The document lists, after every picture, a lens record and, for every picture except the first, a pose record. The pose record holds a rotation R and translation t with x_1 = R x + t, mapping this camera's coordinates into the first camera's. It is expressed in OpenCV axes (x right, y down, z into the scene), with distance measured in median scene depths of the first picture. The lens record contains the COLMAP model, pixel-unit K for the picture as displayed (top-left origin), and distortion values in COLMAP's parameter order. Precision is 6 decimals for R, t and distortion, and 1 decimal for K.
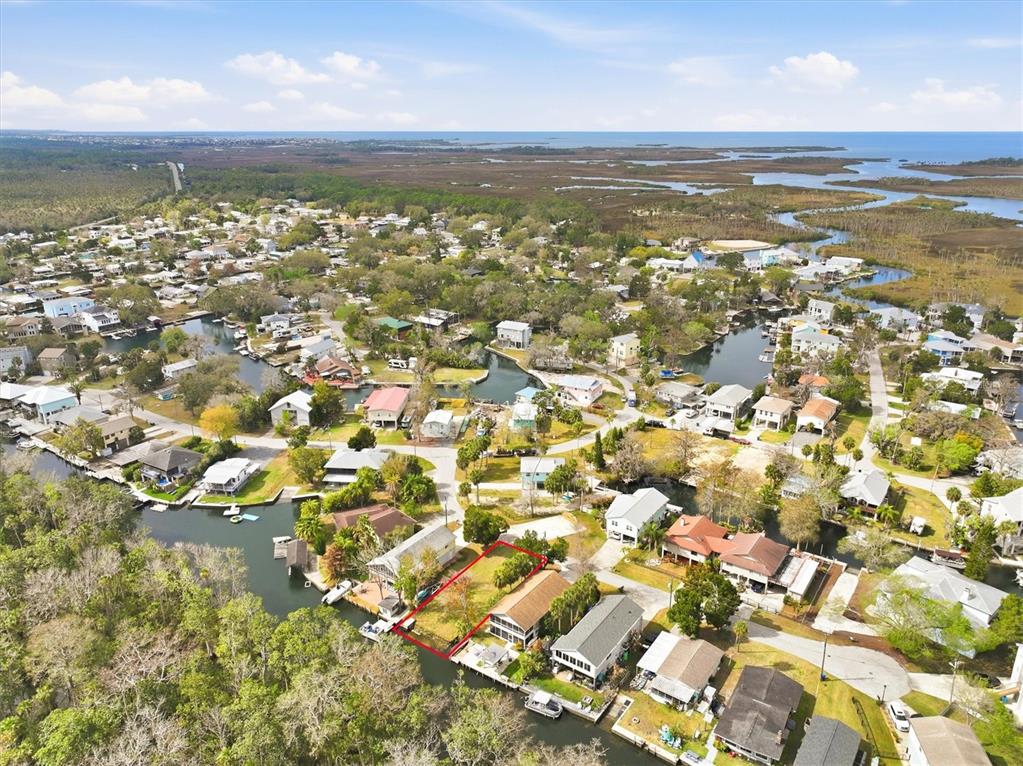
lens RADIAL K [[717.0, 0, 511.5], [0, 717.0, 383.0], [0, 0, 1]] dist [0.004961, 0.002897]
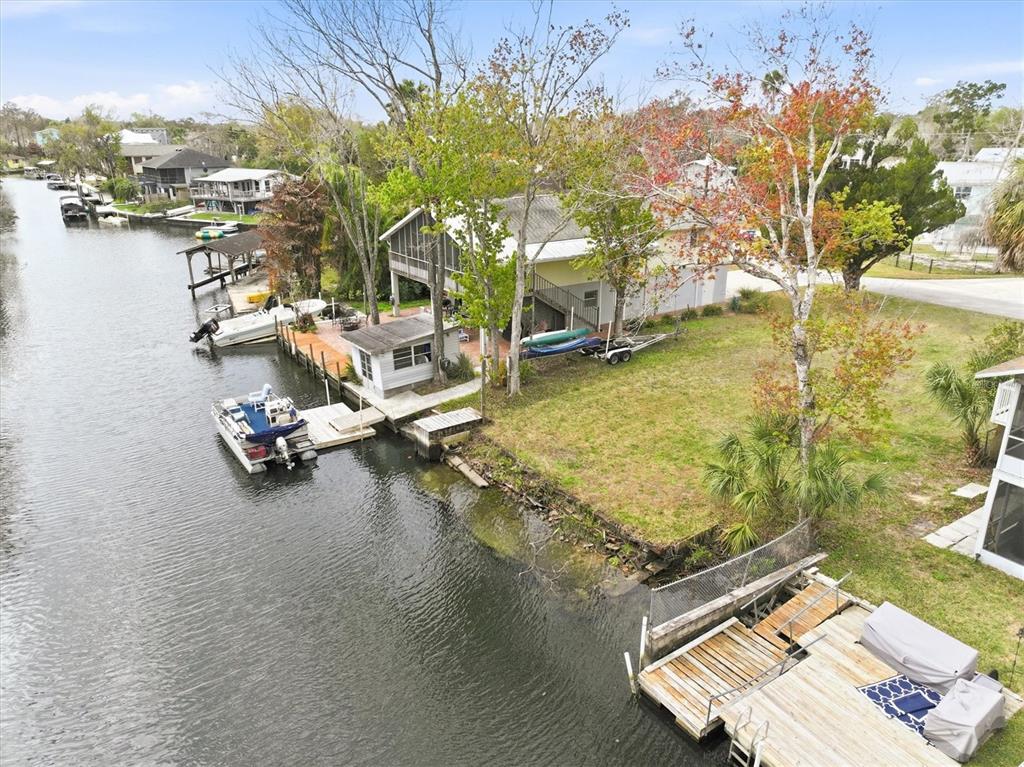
lens RADIAL K [[717.7, 0, 512.0], [0, 717.7, 383.5], [0, 0, 1]] dist [0.004961, 0.002897]
pose [[0.929920, 0.125592, -0.345653, -0.043490], [-0.126844, 0.991739, 0.019095, 0.212410], [0.345196, 0.026087, 0.938168, 0.555255]]
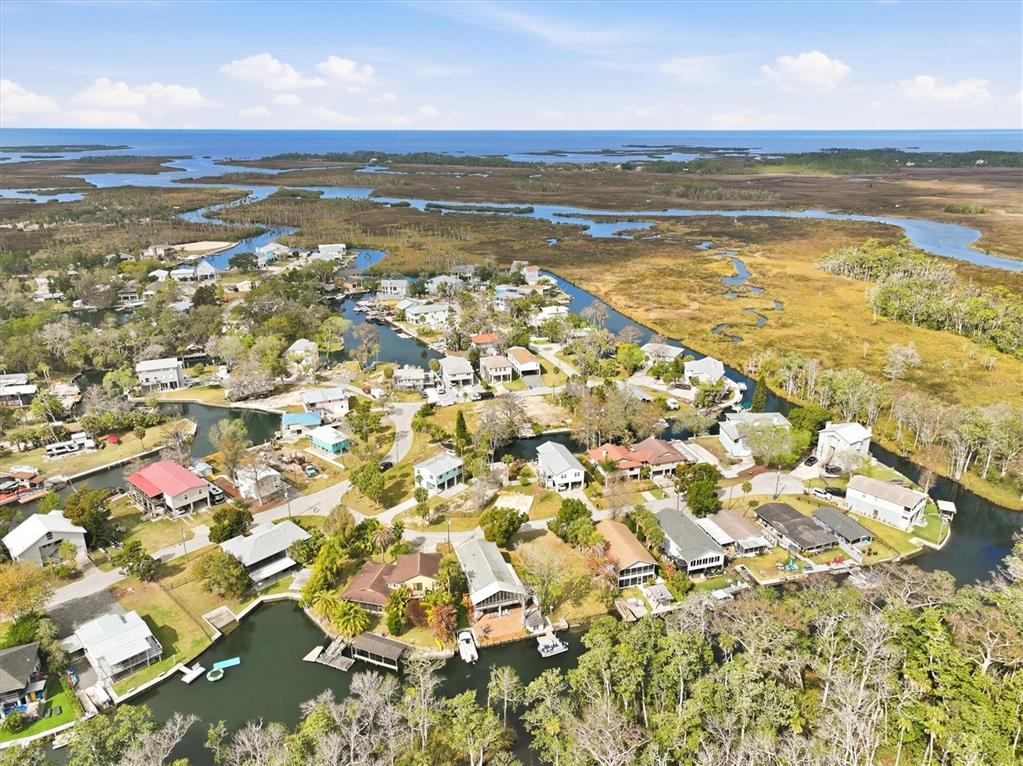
lens RADIAL K [[717.0, 0, 511.5], [0, 717.0, 383.0], [0, 0, 1]] dist [0.004961, 0.002897]
pose [[0.613816, -0.263642, 0.744126, -0.560348], [0.261690, 0.957245, 0.123287, -0.083853], [-0.744815, 0.119055, 0.656565, 0.239995]]
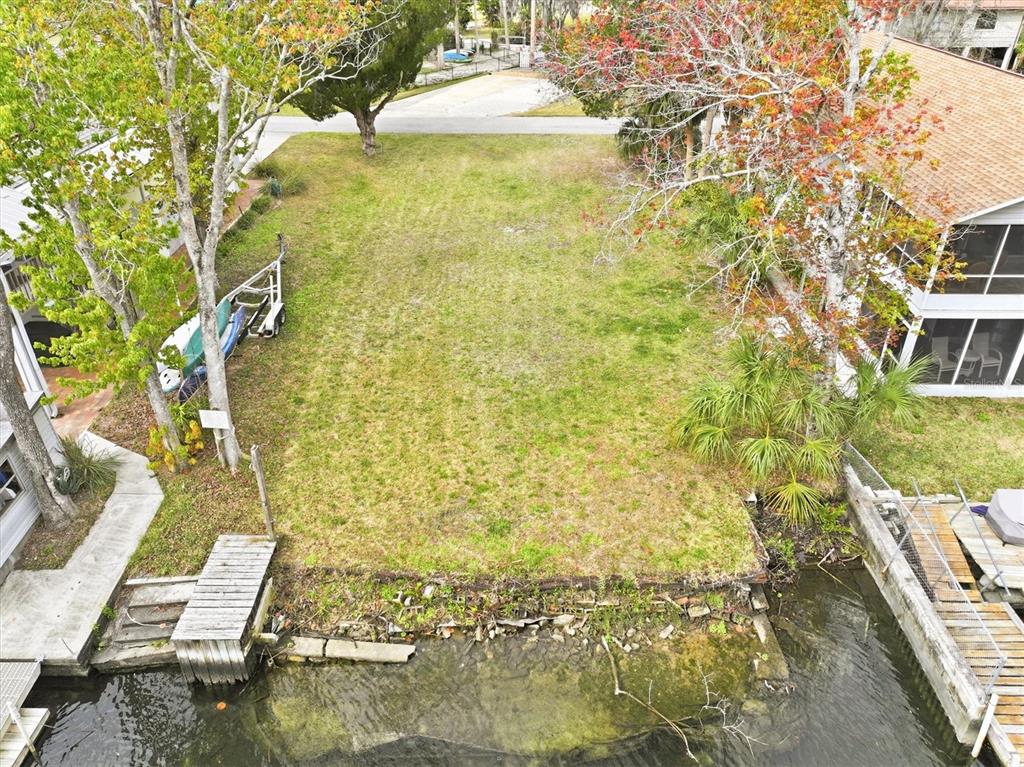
lens RADIAL K [[724.4, 0, 509.0], [0, 724.4, 349.5], [0, 0, 1]] dist [0.003614, 0.003535]
pose [[0.831501, -0.278517, 0.480660, -0.099147], [0.186302, 0.954939, 0.231050, 0.193127], [-0.523352, -0.102570, 0.845921, 0.603599]]
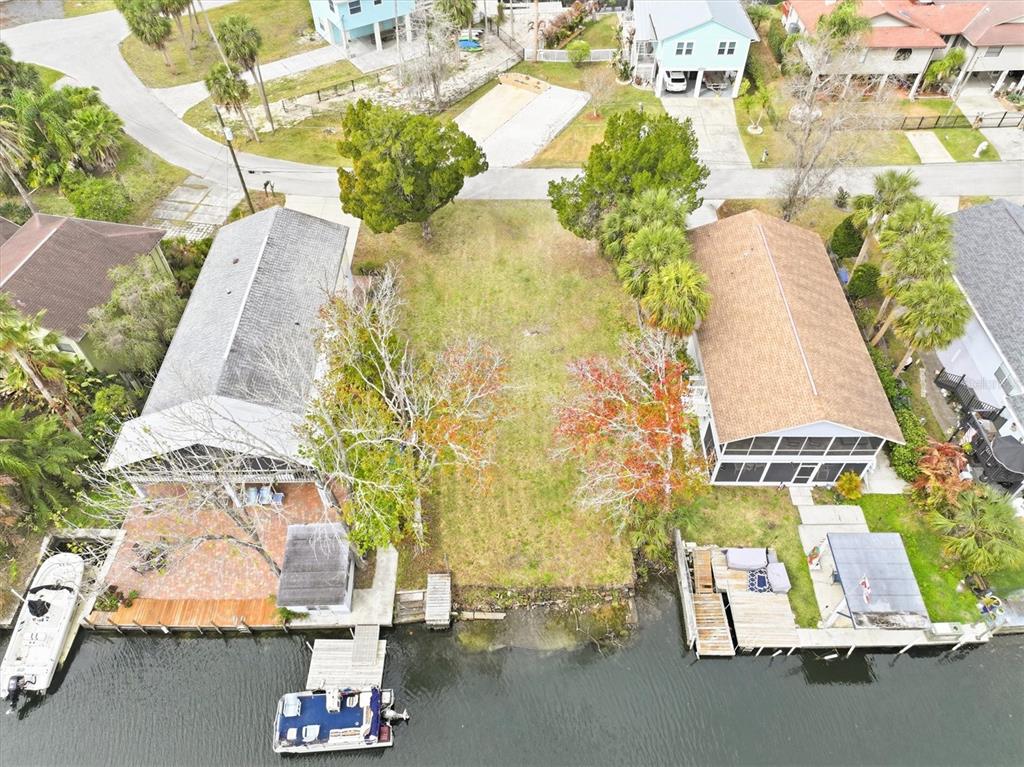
lens RADIAL K [[717.7, 0, 512.0], [0, 717.7, 383.5], [0, 0, 1]] dist [0.004961, 0.002897]
pose [[0.820846, -0.437098, 0.367638, -0.121016], [0.195654, 0.819928, 0.537994, 0.092607], [-0.536593, -0.369680, 0.758554, 0.546750]]
